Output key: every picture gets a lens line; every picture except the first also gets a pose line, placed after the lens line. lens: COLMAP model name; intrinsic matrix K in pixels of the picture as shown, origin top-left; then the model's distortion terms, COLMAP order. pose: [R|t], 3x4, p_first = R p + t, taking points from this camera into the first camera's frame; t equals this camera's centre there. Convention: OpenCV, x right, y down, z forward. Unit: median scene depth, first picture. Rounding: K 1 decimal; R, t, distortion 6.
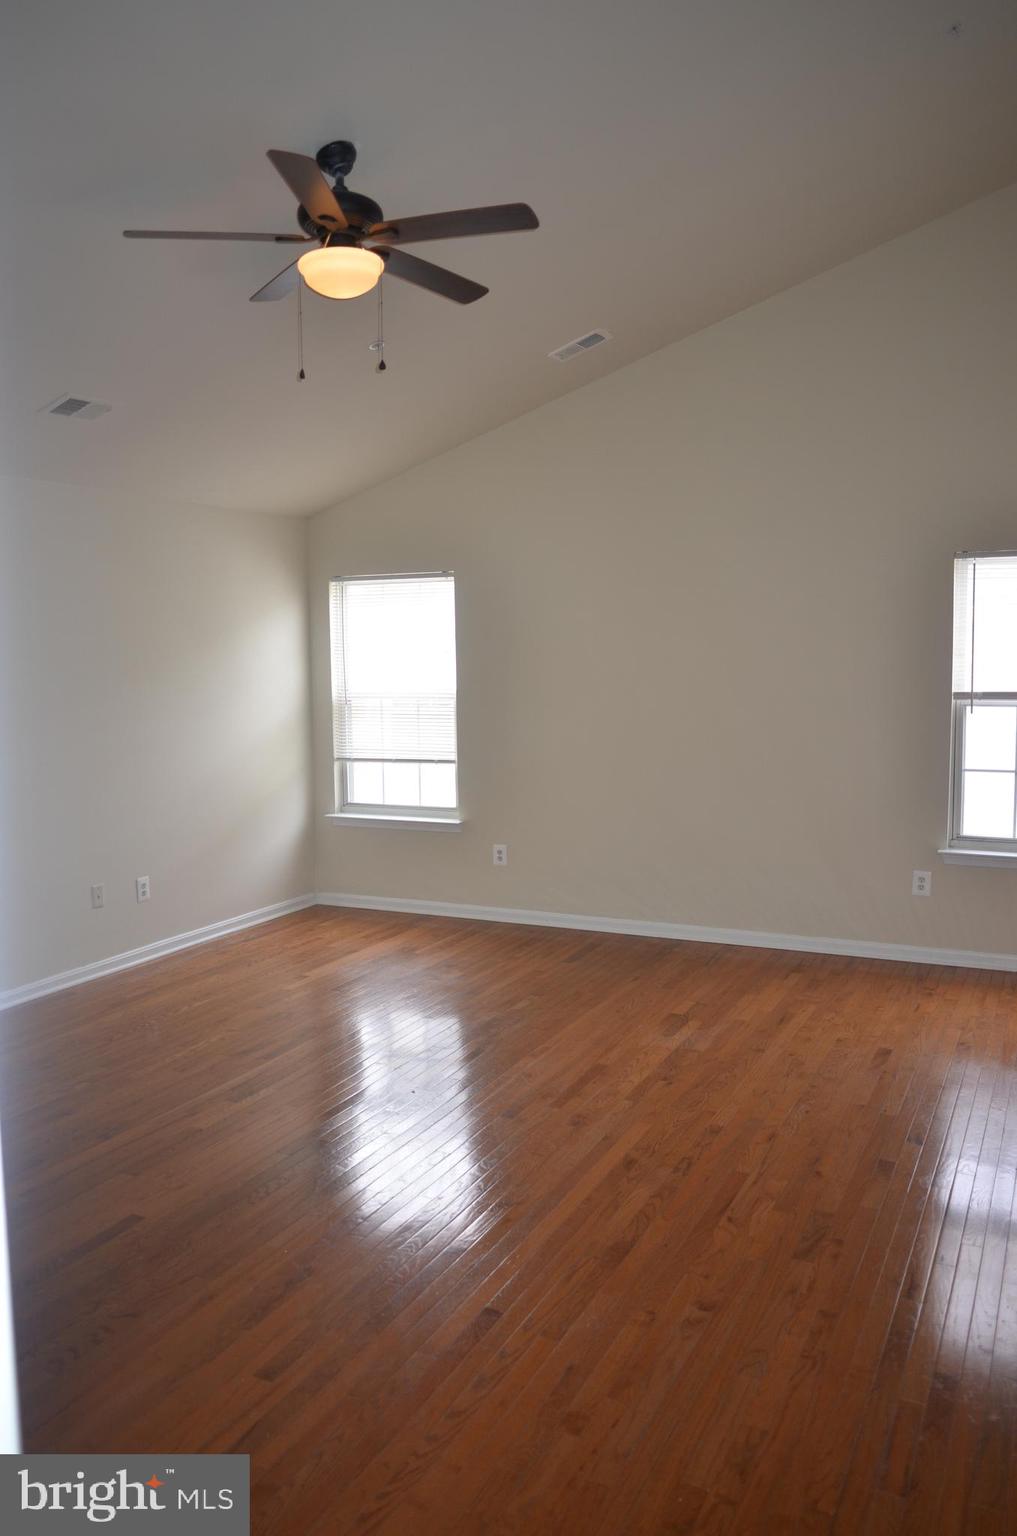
lens RADIAL K [[1198.2, 0, 502.0], [0, 1198.2, 780.1], [0, 0, 1]] dist [-0.063092, 0.050728]
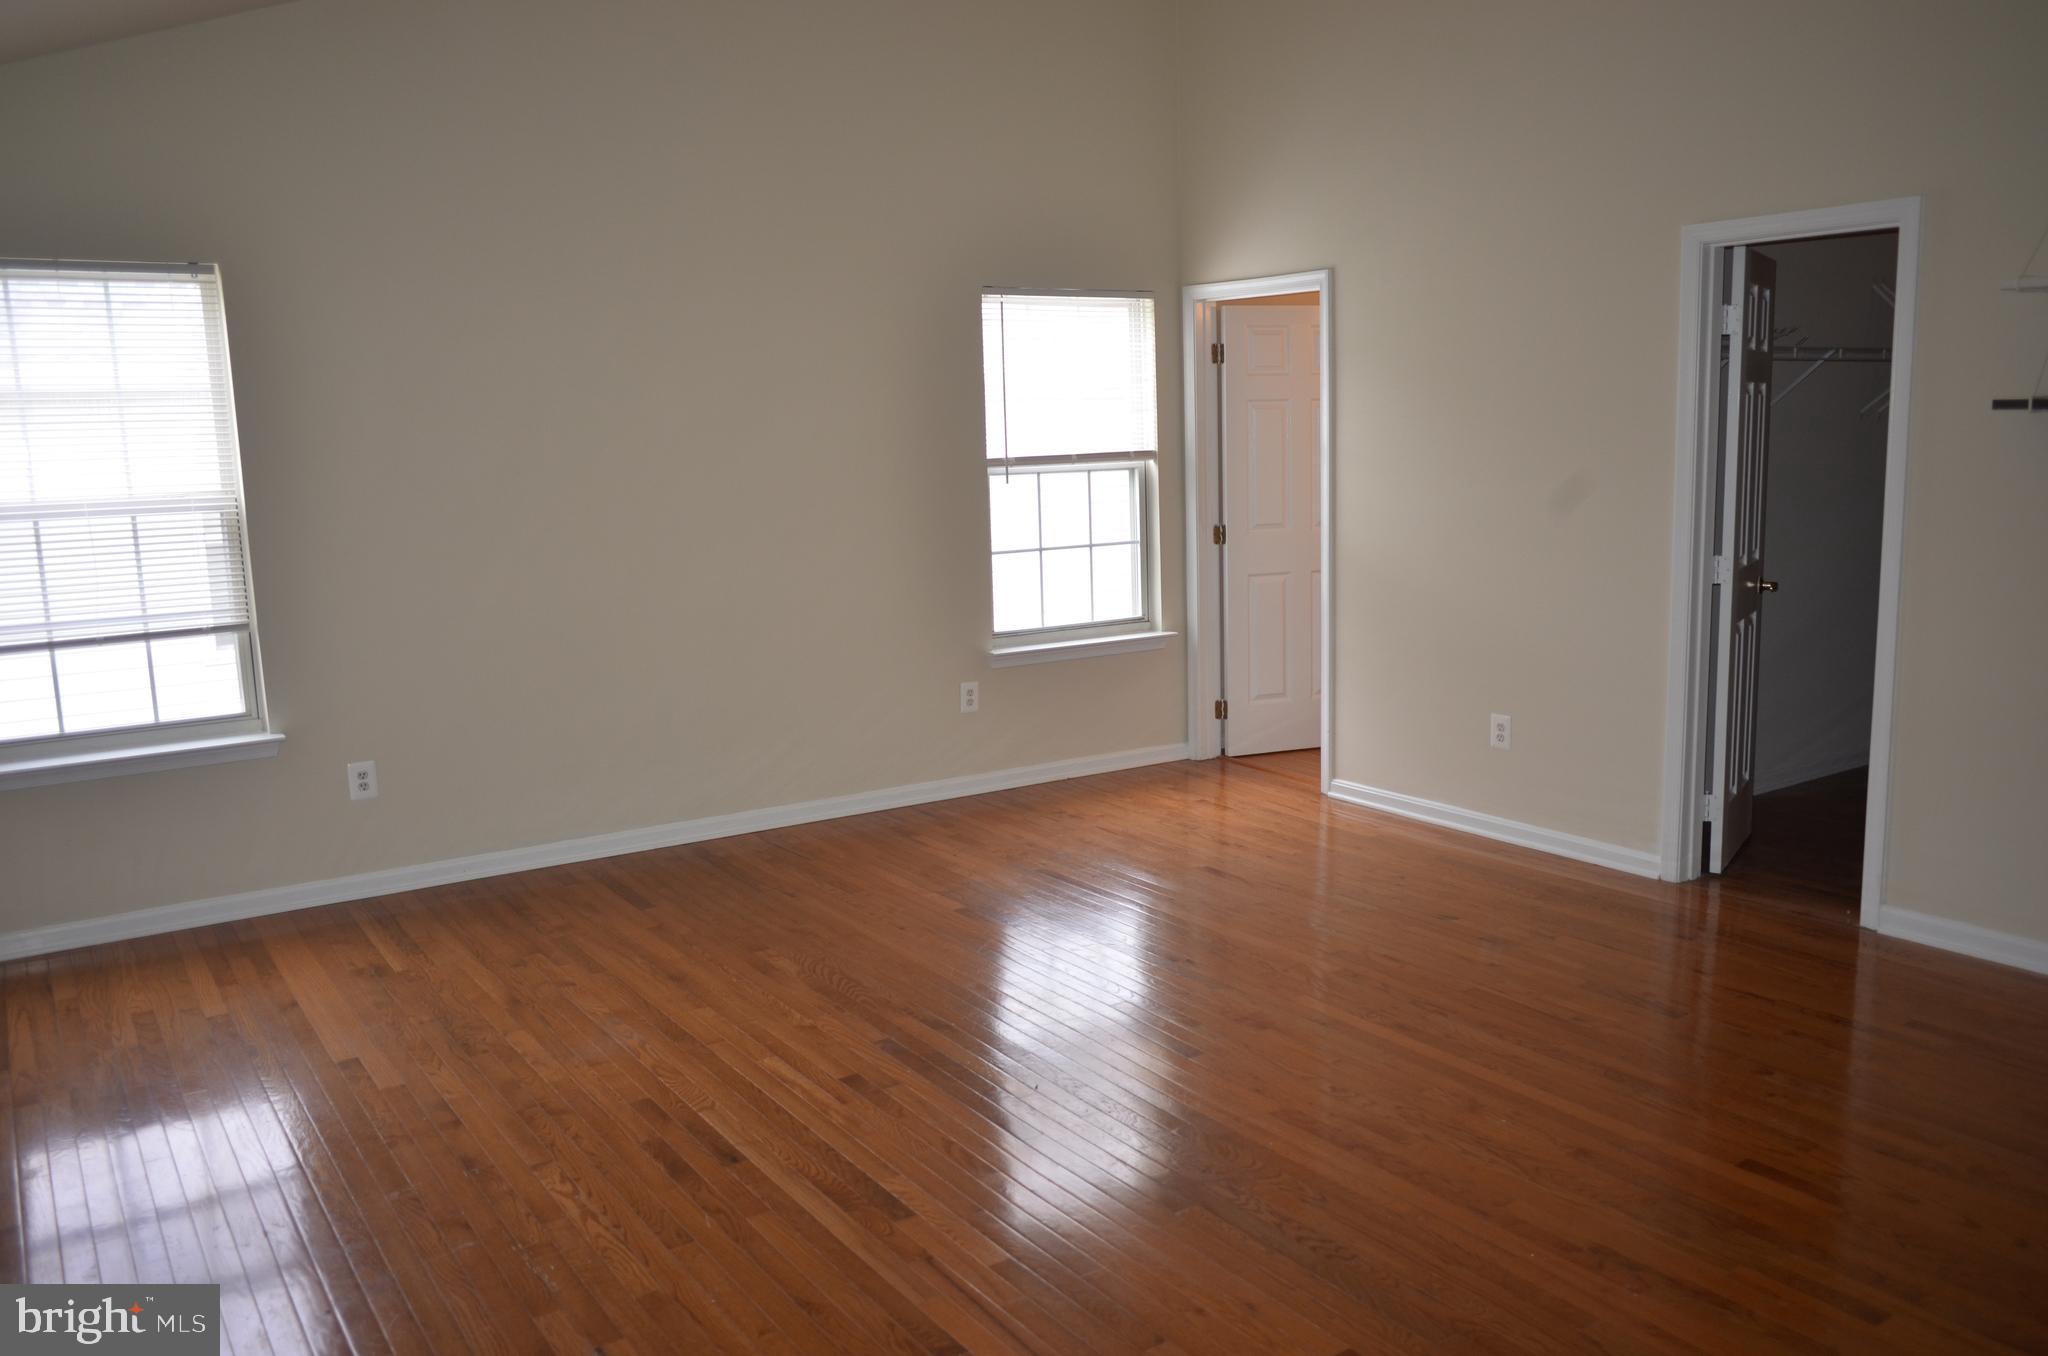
lens RADIAL K [[1597.6, 0, 1027.8], [0, 1597.6, 673.9], [0, 0, 1]] dist [-0.063092, 0.050728]
pose [[0.503227, -0.133860, 0.853724, -0.562574], [0.112242, 0.989686, 0.089017, -0.021585], [-0.856834, 0.051029, 0.513061, 0.414163]]
